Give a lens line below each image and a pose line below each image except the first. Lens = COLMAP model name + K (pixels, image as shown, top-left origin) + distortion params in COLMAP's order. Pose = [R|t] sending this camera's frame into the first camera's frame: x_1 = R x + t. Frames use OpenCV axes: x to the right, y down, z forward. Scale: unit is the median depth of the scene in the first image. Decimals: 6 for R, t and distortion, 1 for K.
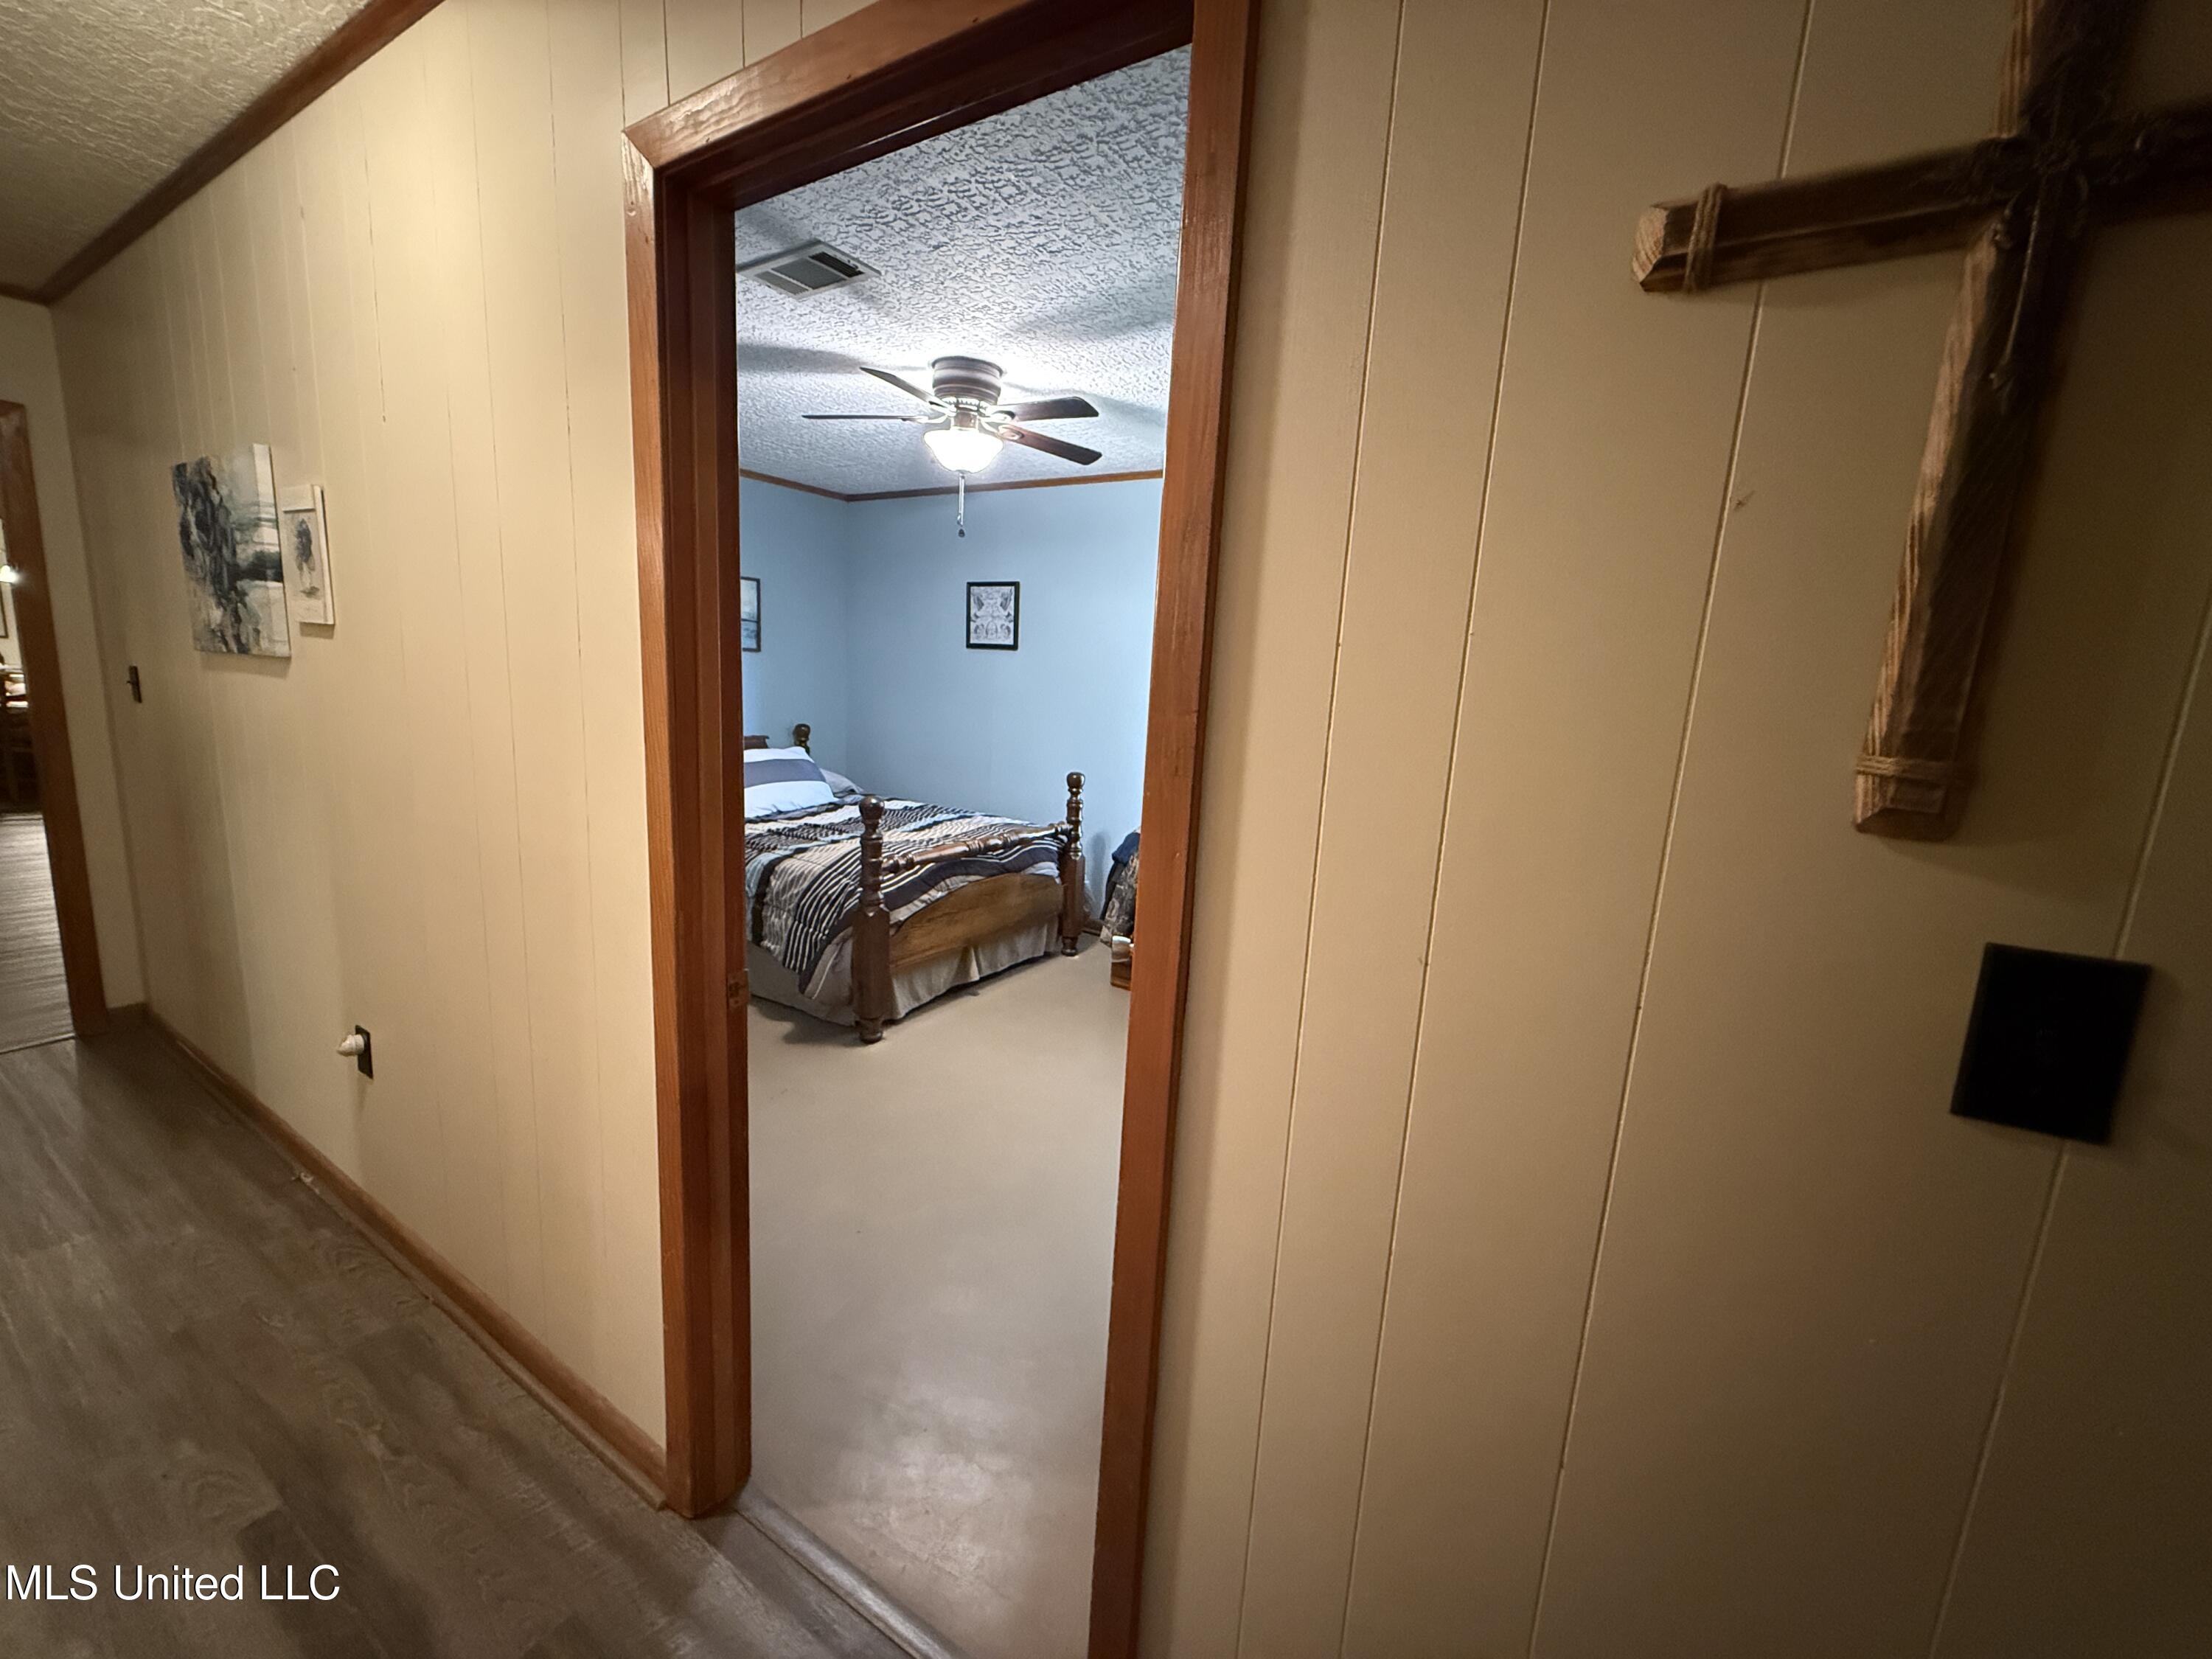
lens RADIAL K [[880.4, 0, 1106.0], [0, 880.4, 829.5], [0, 0, 1]] dist [0.001125, -0.000272]
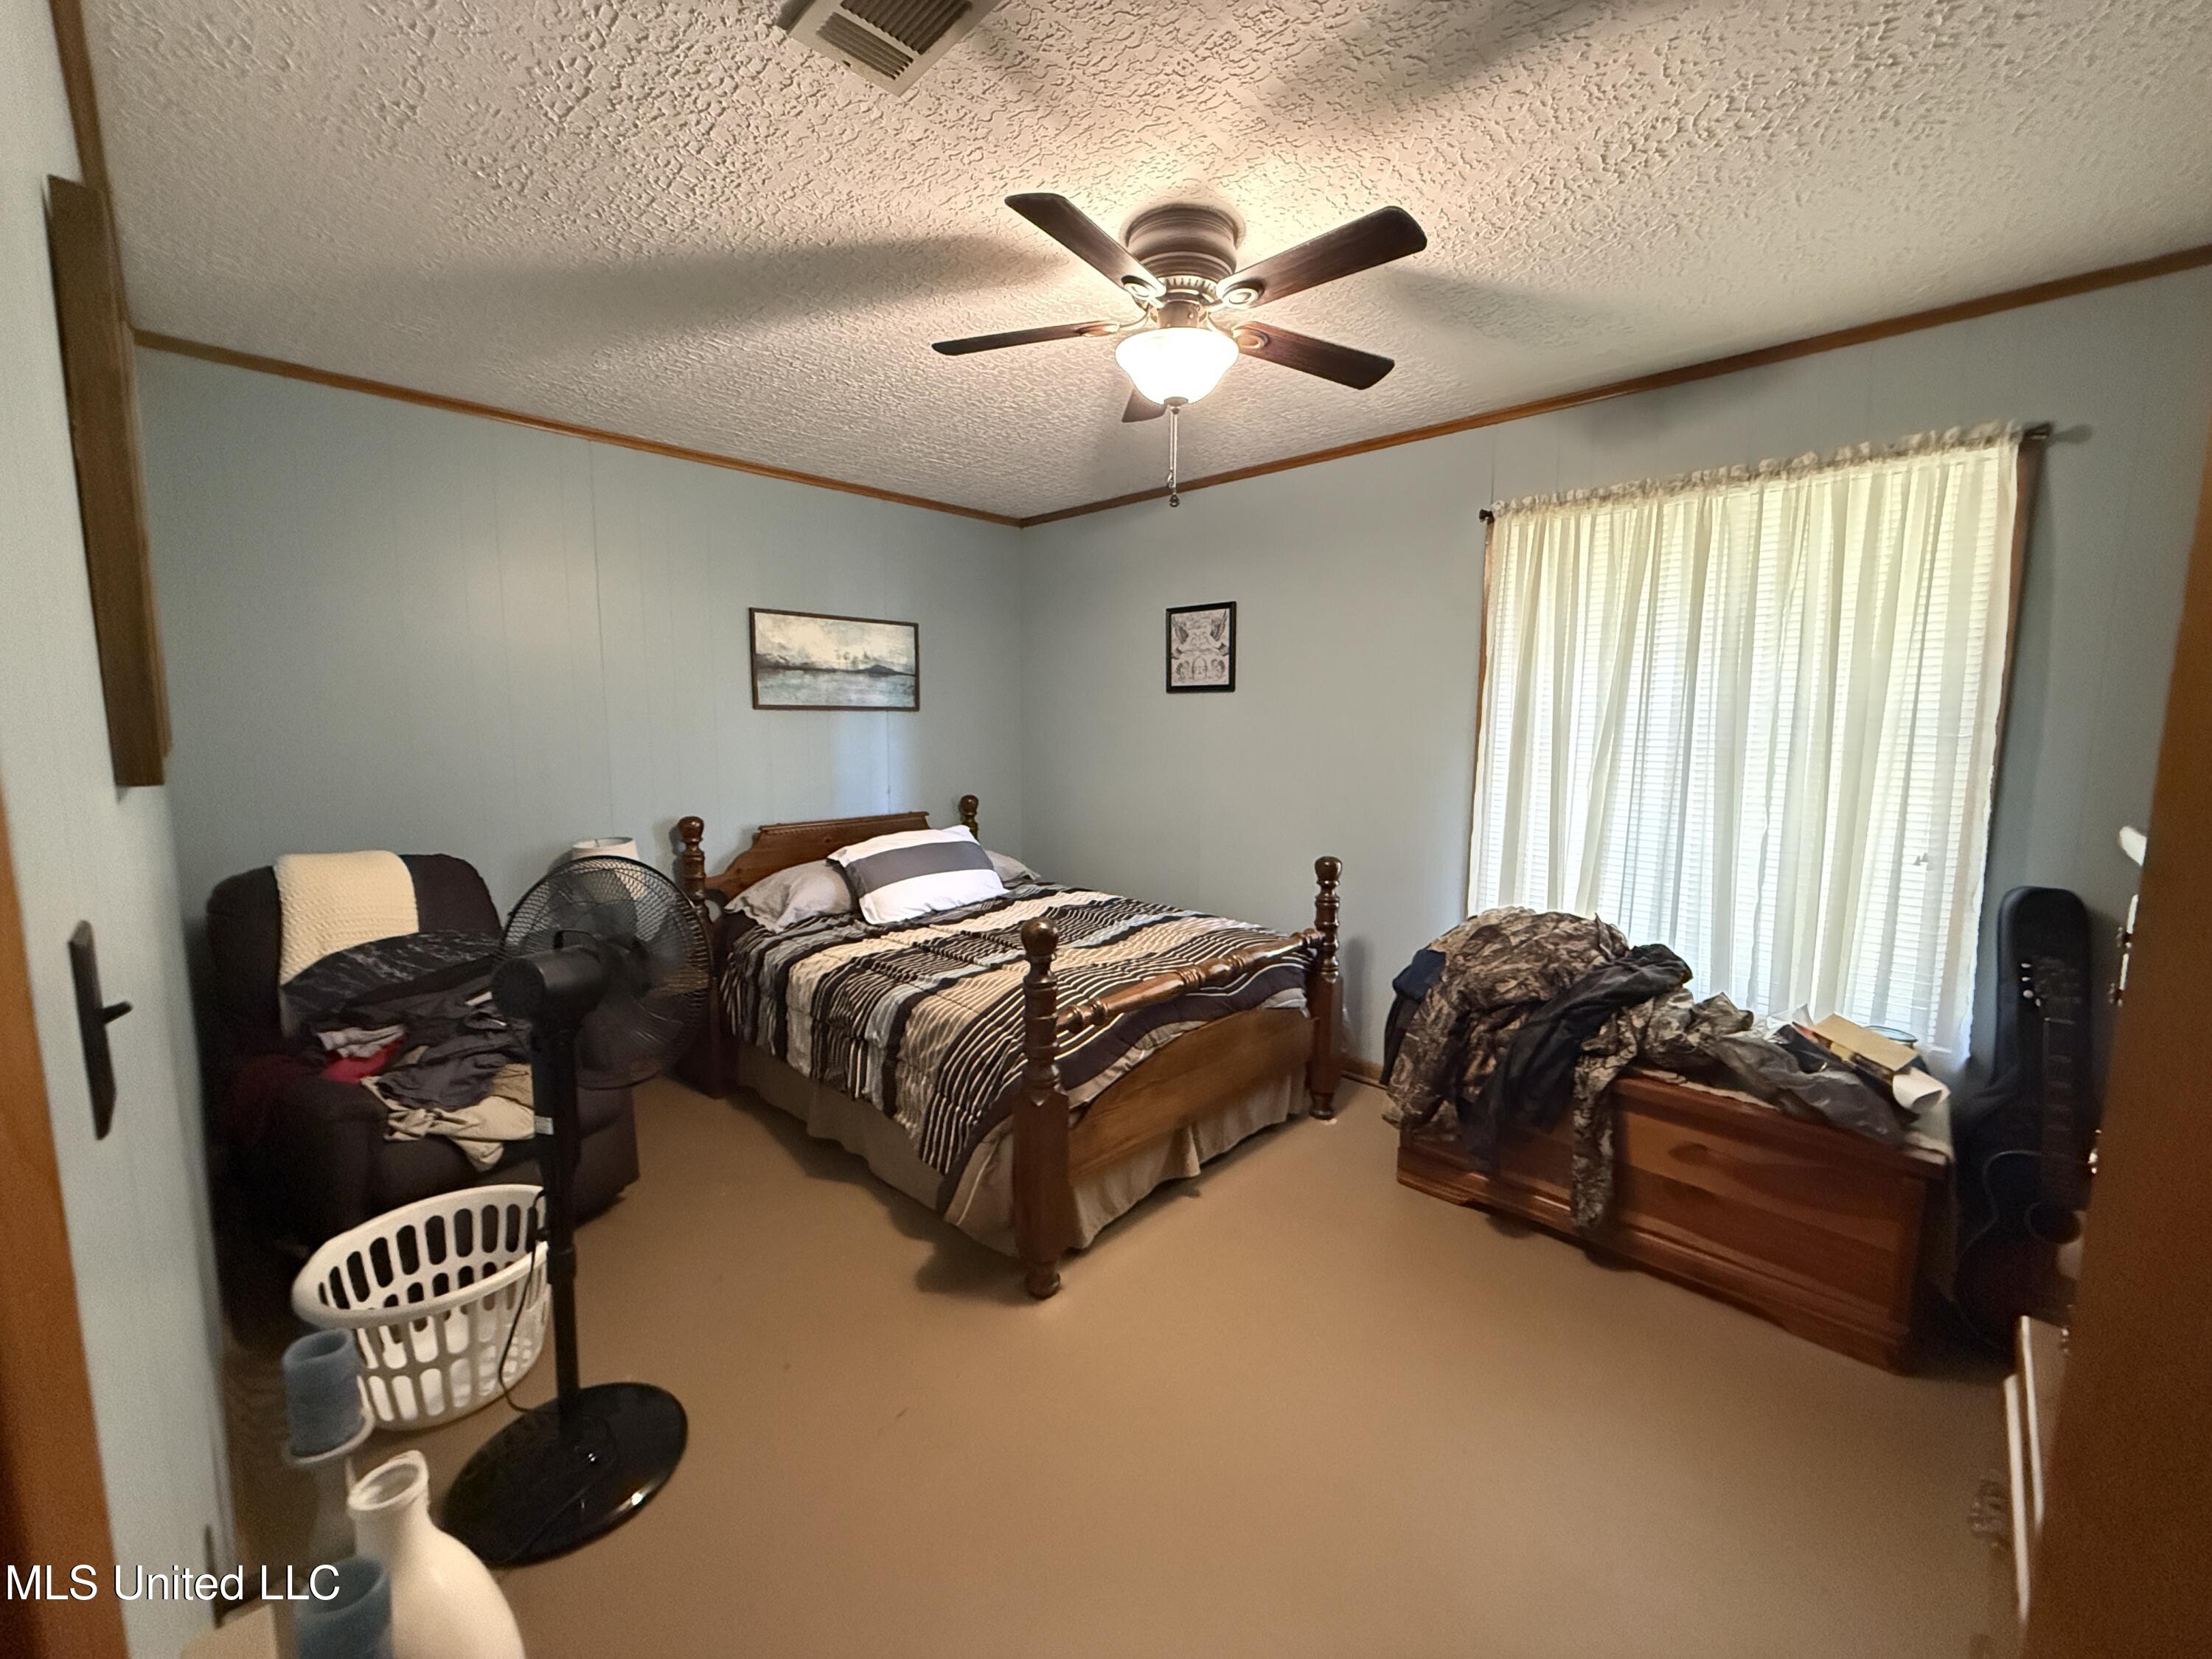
lens RADIAL K [[880.4, 0, 1106.0], [0, 880.4, 829.5], [0, 0, 1]] dist [0.001125, -0.000272]
pose [[0.977968, -0.022106, -0.207581, -0.071177], [0.010171, 0.998242, -0.058388, -0.055484], [0.208507, 0.054991, 0.976474, 0.321925]]
